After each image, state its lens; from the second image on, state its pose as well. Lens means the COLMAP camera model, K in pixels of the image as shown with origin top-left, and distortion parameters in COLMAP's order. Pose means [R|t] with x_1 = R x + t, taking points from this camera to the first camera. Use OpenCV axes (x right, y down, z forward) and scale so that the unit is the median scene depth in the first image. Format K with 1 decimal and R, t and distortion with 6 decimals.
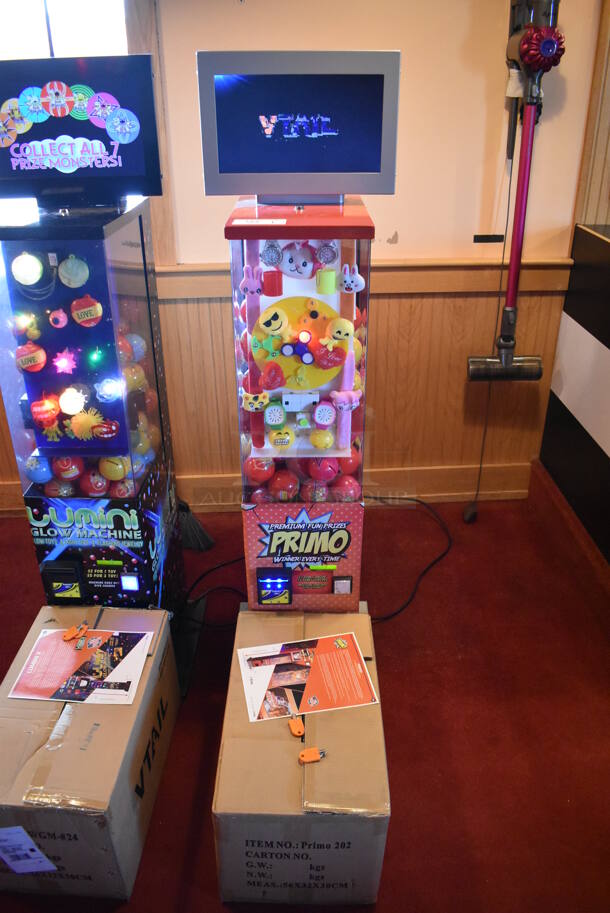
lens RADIAL K [[705.9, 0, 305.0], [0, 705.9, 456.5], [0, 0, 1]] dist [-0.096594, 0.009275]
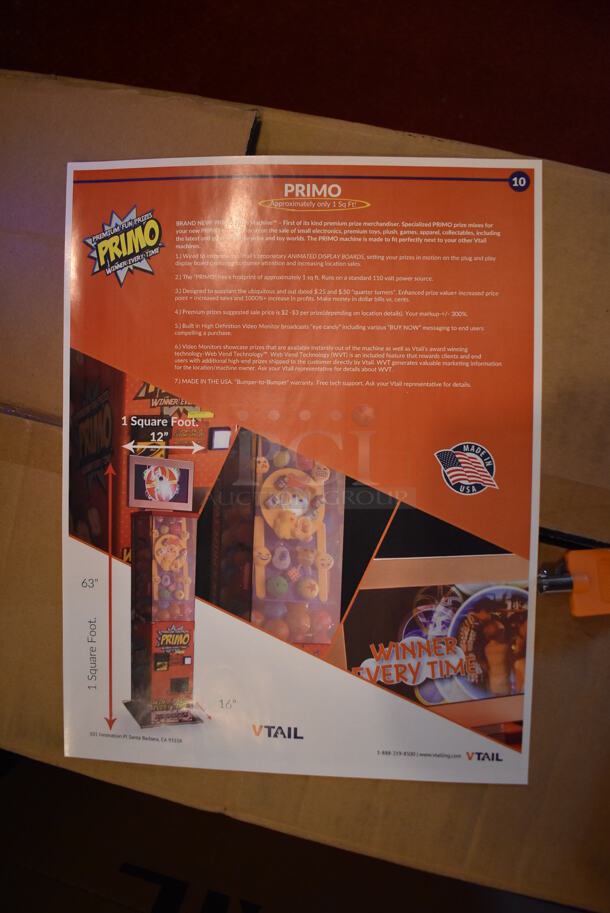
lens RADIAL K [[705.9, 0, 305.0], [0, 705.9, 456.5], [0, 0, 1]] dist [-0.096594, 0.009275]
pose [[0.216529, -0.975201, -0.045799, 0.013237], [0.552921, 0.083835, 0.829005, 0.140303], [-0.804608, -0.204827, 0.557362, 0.847707]]
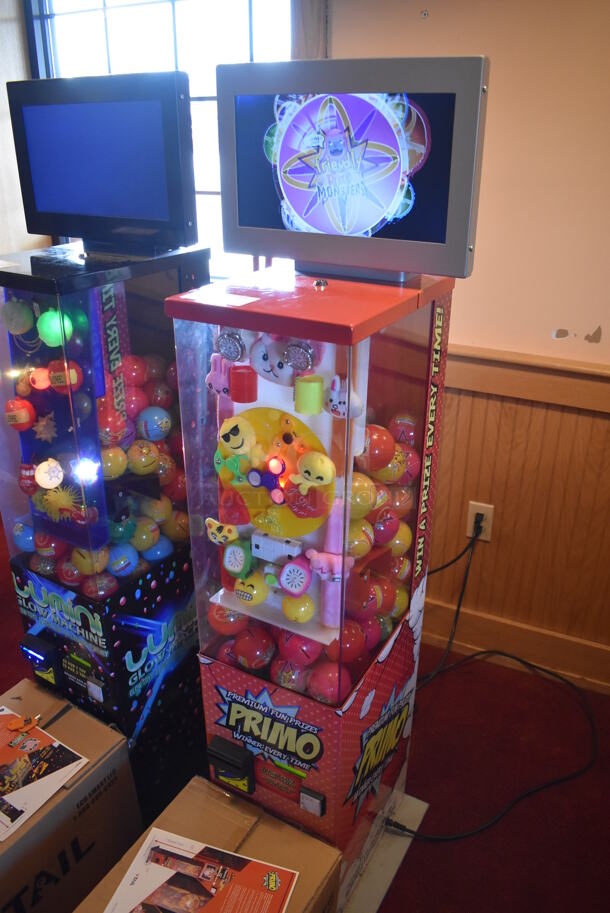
lens RADIAL K [[705.9, 0, 305.0], [0, 705.9, 456.5], [0, 0, 1]] dist [-0.096594, 0.009275]
pose [[0.871734, 0.218453, -0.438586, 0.293917], [-0.243440, 0.969916, -0.000761, -0.165667], [0.425225, 0.107433, 0.898689, 0.342701]]
